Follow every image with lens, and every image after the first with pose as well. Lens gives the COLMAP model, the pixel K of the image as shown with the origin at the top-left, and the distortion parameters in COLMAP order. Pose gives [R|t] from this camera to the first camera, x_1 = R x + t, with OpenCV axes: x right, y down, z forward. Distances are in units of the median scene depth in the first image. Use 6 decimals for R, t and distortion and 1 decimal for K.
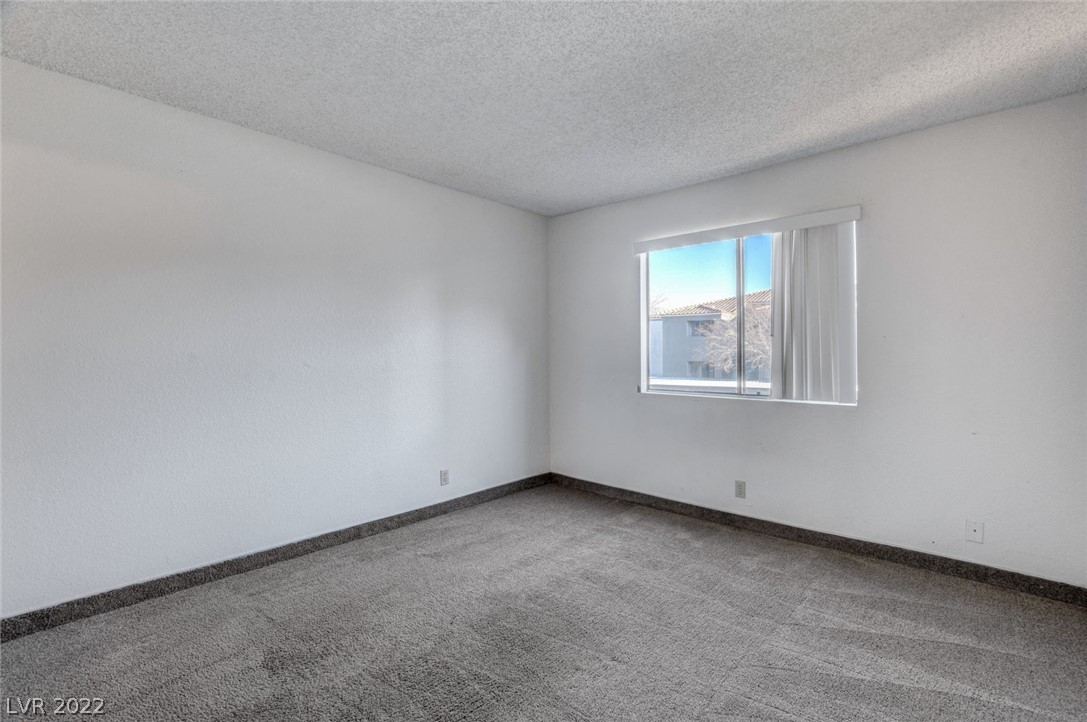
lens RADIAL K [[495.3, 0, 553.8], [0, 495.3, 354.4], [0, 0, 1]] dist [-0.017030, -0.000043]
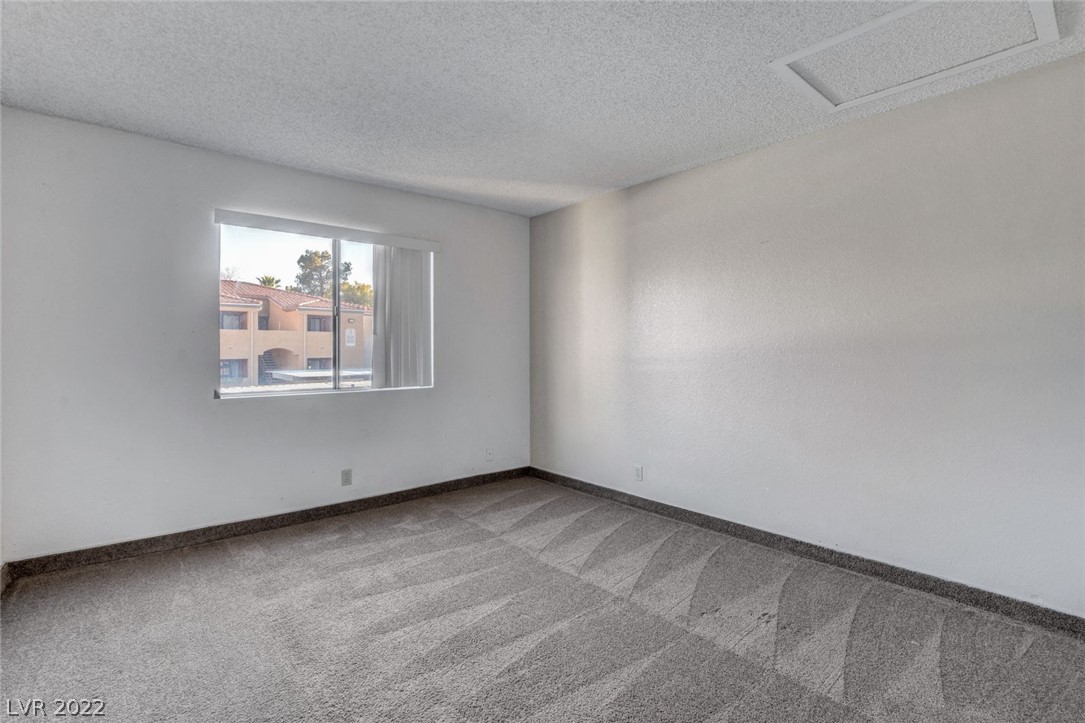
lens RADIAL K [[494.4, 0, 549.5], [0, 494.4, 360.6], [0, 0, 1]] dist [-0.017030, -0.000043]
pose [[0.133305, -0.023230, 0.990803, -0.658362], [0.001840, 0.999729, 0.023191, -0.001581], [-0.991073, -0.001268, 0.133311, 0.461429]]
